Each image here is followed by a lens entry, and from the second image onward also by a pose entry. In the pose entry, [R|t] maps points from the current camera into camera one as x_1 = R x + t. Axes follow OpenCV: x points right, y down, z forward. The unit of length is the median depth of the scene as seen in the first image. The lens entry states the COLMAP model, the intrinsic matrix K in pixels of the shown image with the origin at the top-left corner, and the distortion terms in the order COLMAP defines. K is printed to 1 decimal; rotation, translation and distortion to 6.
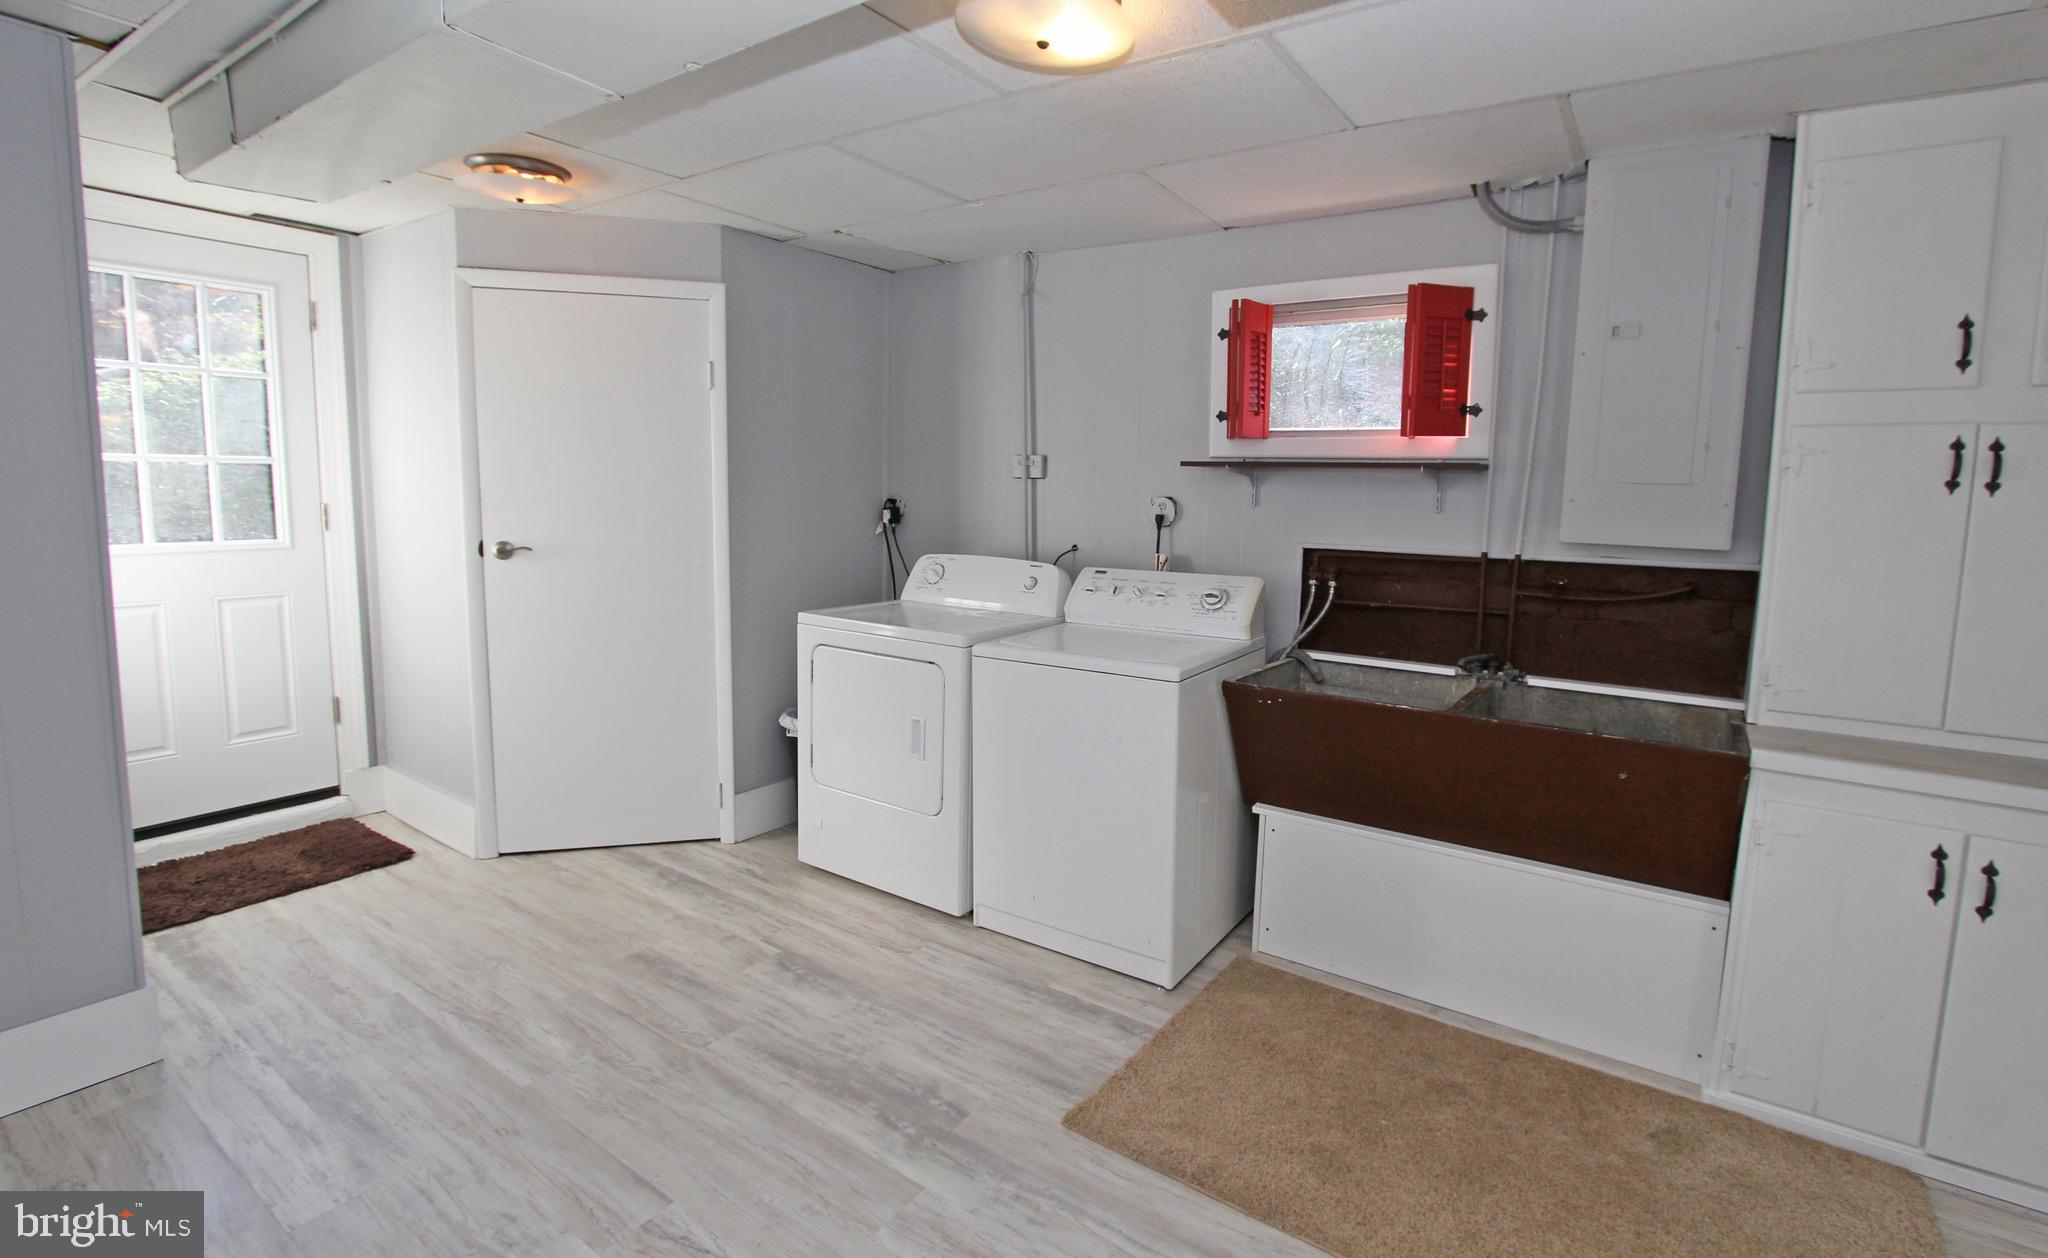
lens RADIAL K [[931.3, 0, 1028.0], [0, 931.3, 583.6], [0, 0, 1]] dist [-0.011119, 0.000085]
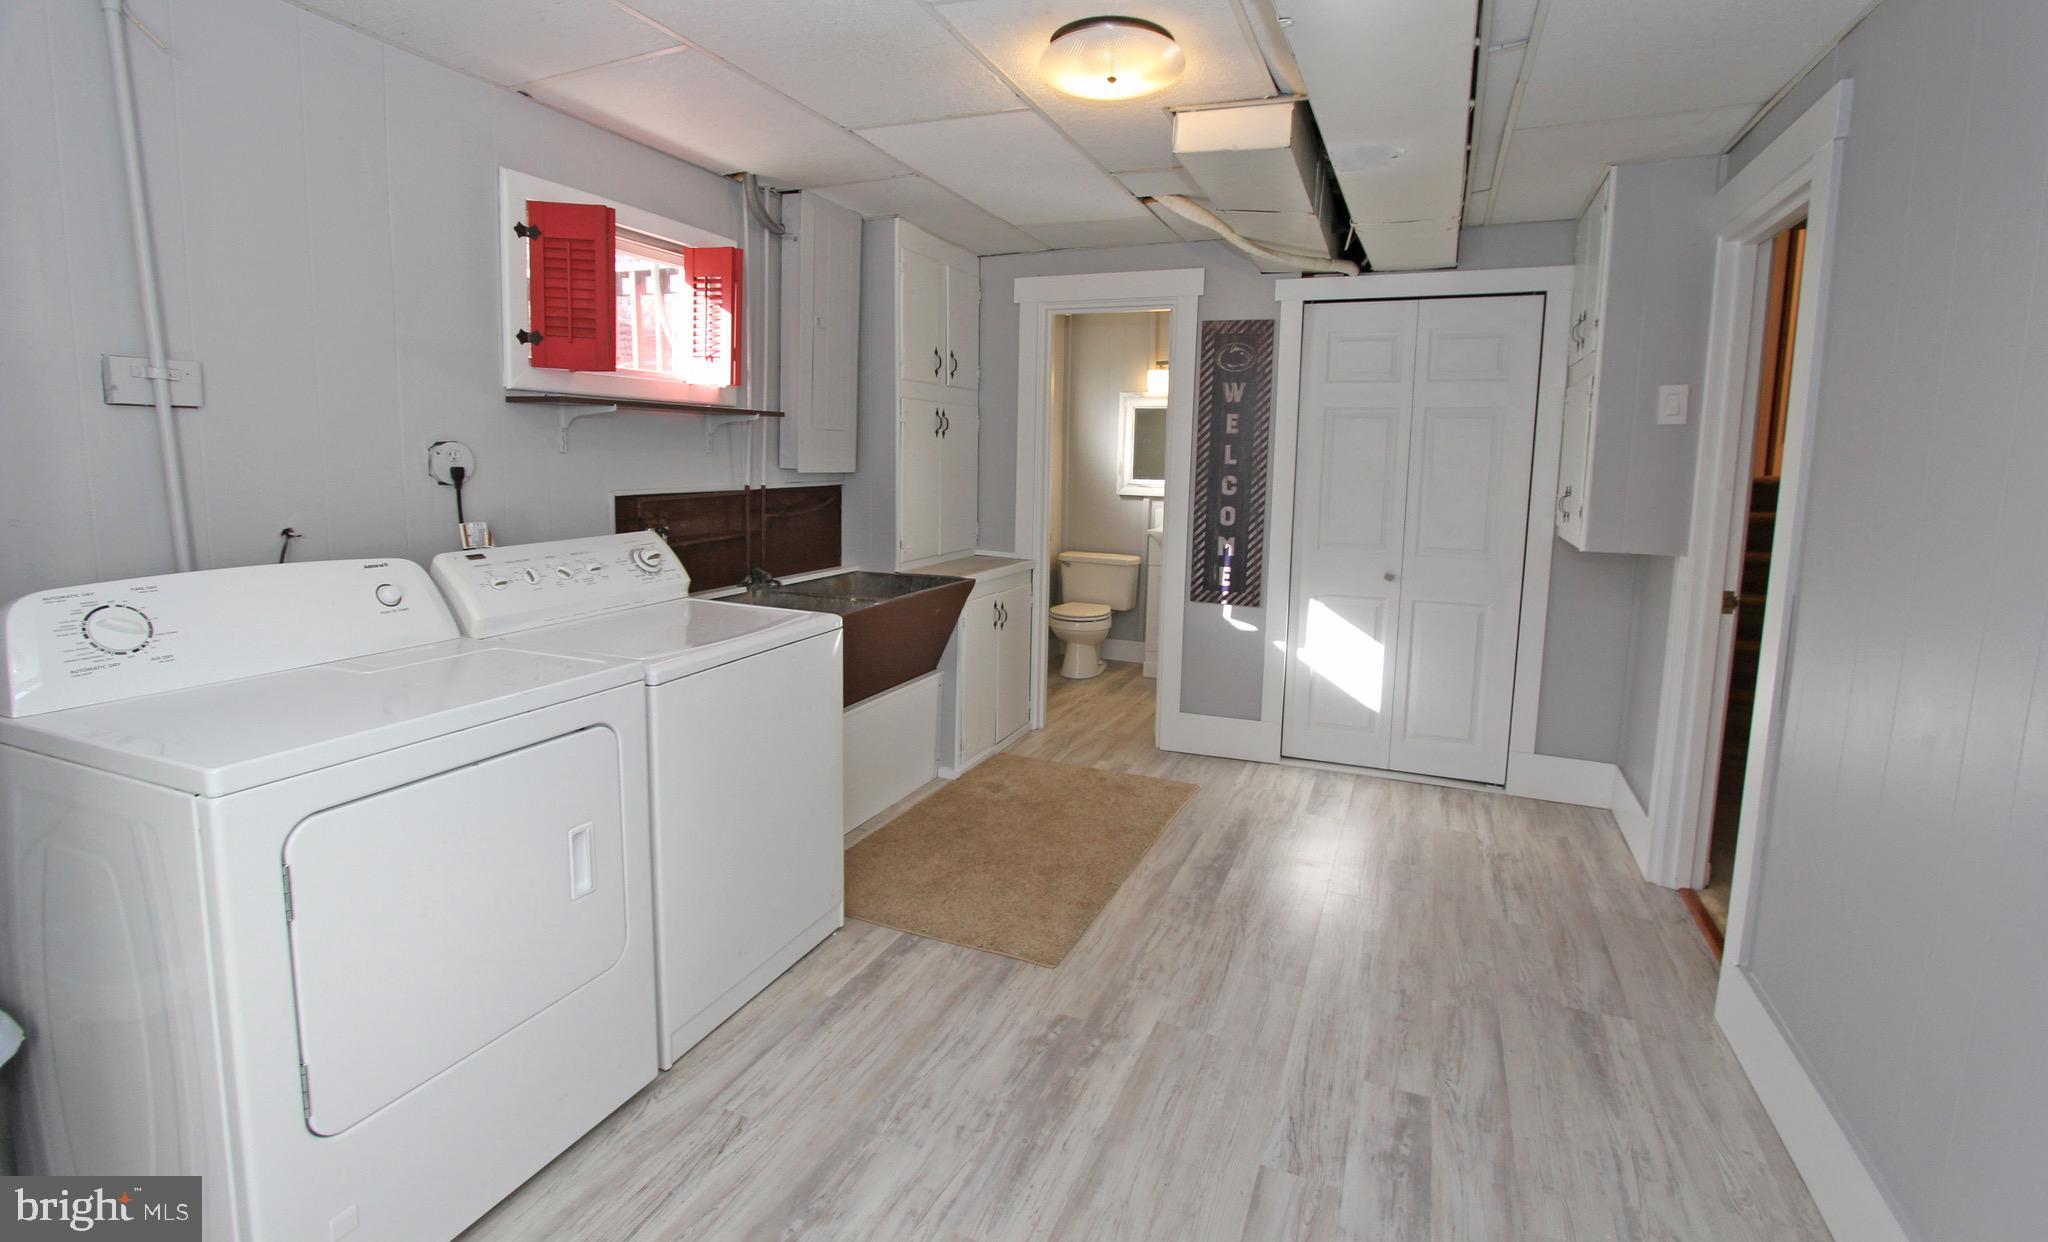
lens RADIAL K [[984.7, 0, 1024.7], [0, 984.7, 577.9], [0, 0, 1]] dist [-0.024840, 0.000039]
pose [[-0.221302, -0.145831, 0.964240, -0.975657], [0.080920, 0.982600, 0.167179, -0.117077], [-0.971842, 0.115023, -0.205651, 1.087759]]
